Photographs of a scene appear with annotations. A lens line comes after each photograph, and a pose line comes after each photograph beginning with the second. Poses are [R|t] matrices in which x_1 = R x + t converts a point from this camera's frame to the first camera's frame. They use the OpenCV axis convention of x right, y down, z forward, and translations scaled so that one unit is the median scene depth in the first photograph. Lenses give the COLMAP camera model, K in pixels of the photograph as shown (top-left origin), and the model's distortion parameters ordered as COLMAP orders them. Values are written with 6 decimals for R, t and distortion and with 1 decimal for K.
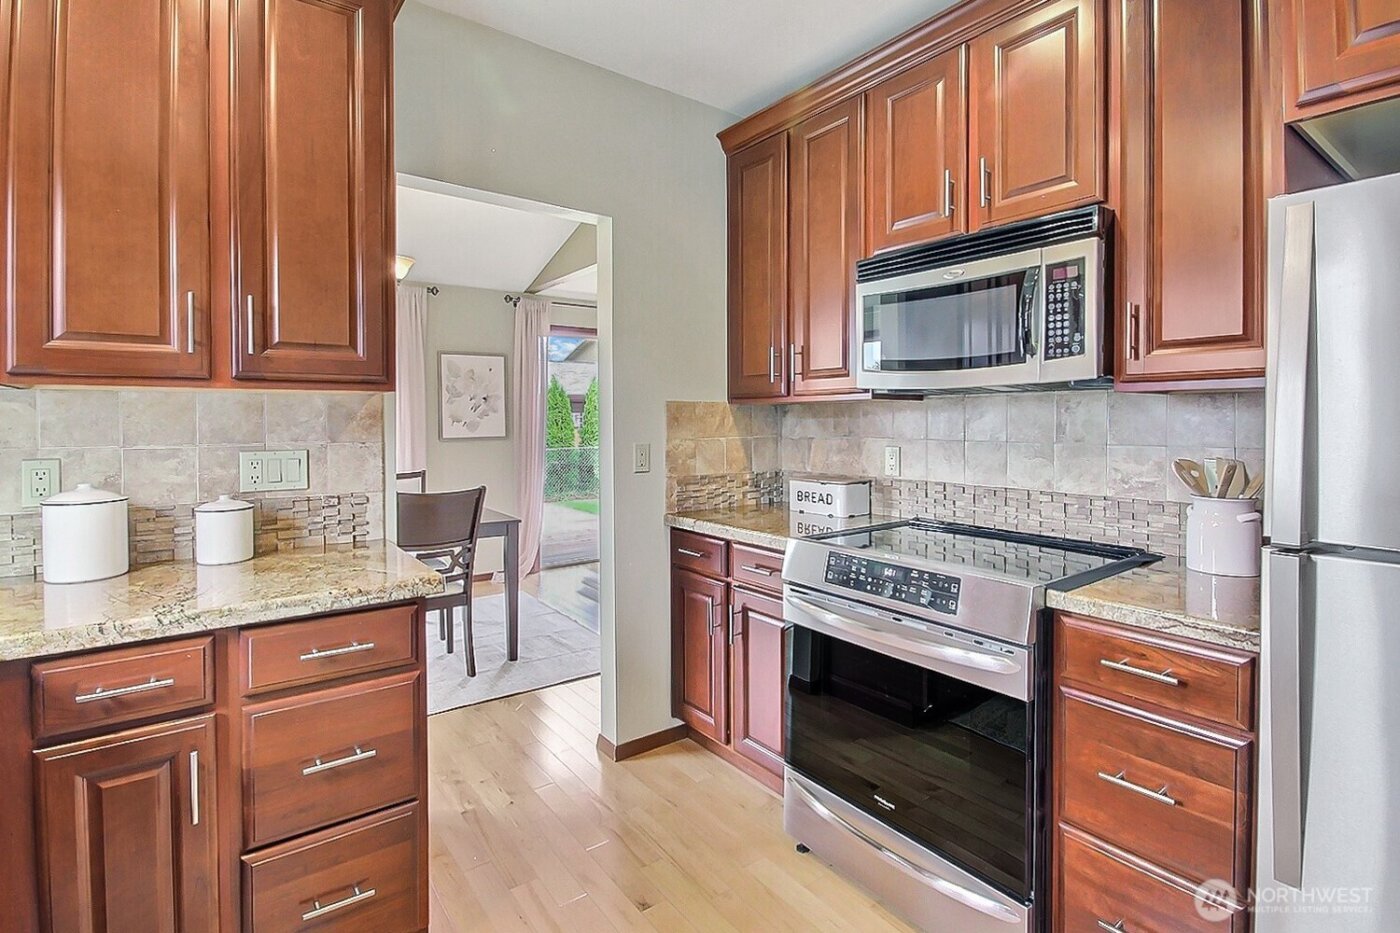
lens RADIAL K [[681.8, 0, 699.0], [0, 681.8, 428.1], [0, 0, 1]] dist [0.000813, -0.001628]
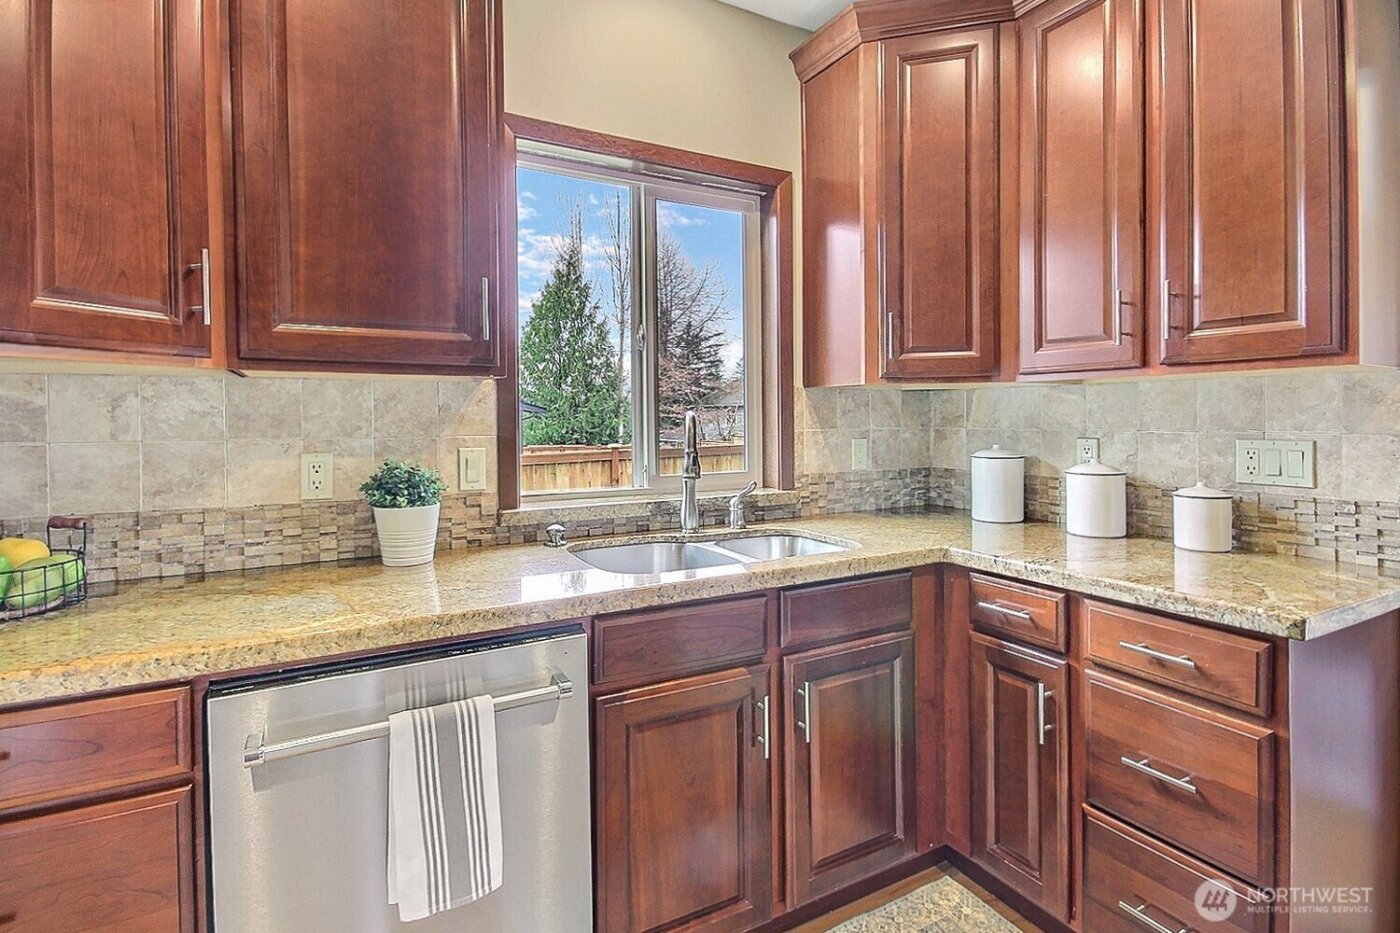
lens RADIAL K [[681.8, 0, 697.3], [0, 681.8, 421.3], [0, 0, 1]] dist [0.000813, -0.001628]
pose [[-0.137985, 0.011151, -0.990371, 0.384001], [-0.006734, 0.999903, 0.012197, 0.003265], [0.990411, 0.008352, -0.137897, 0.414228]]
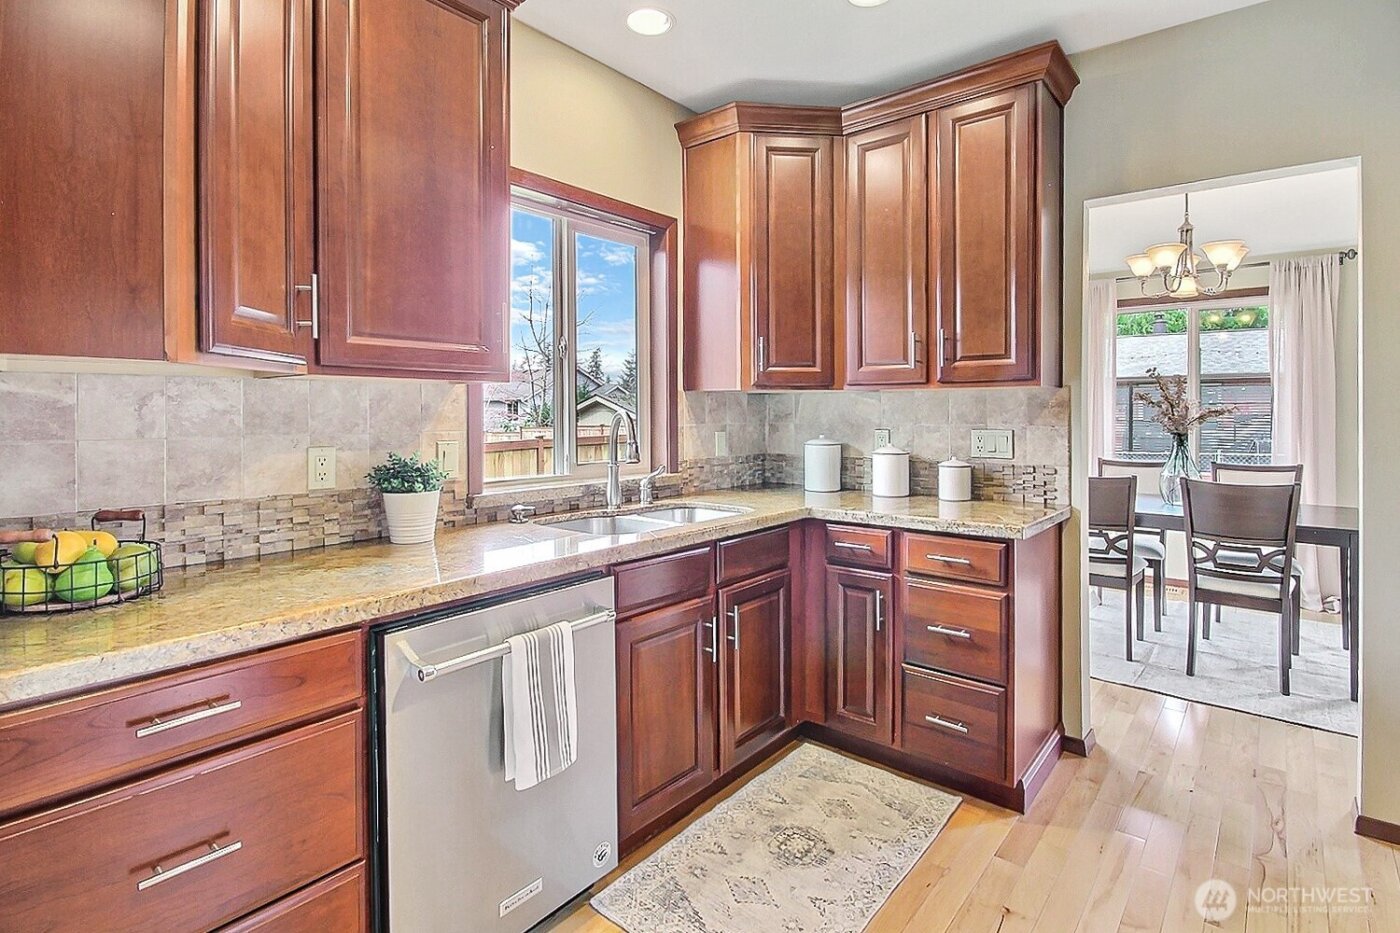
lens RADIAL K [[681.8, 0, 708.8], [0, 681.8, 414.9], [0, 0, 1]] dist [0.000813, -0.001628]
pose [[0.238114, 0.009023, -0.971195, 0.674682], [-0.010825, 0.999919, 0.006636, -0.000921], [0.971177, 0.008933, 0.238193, 0.090777]]
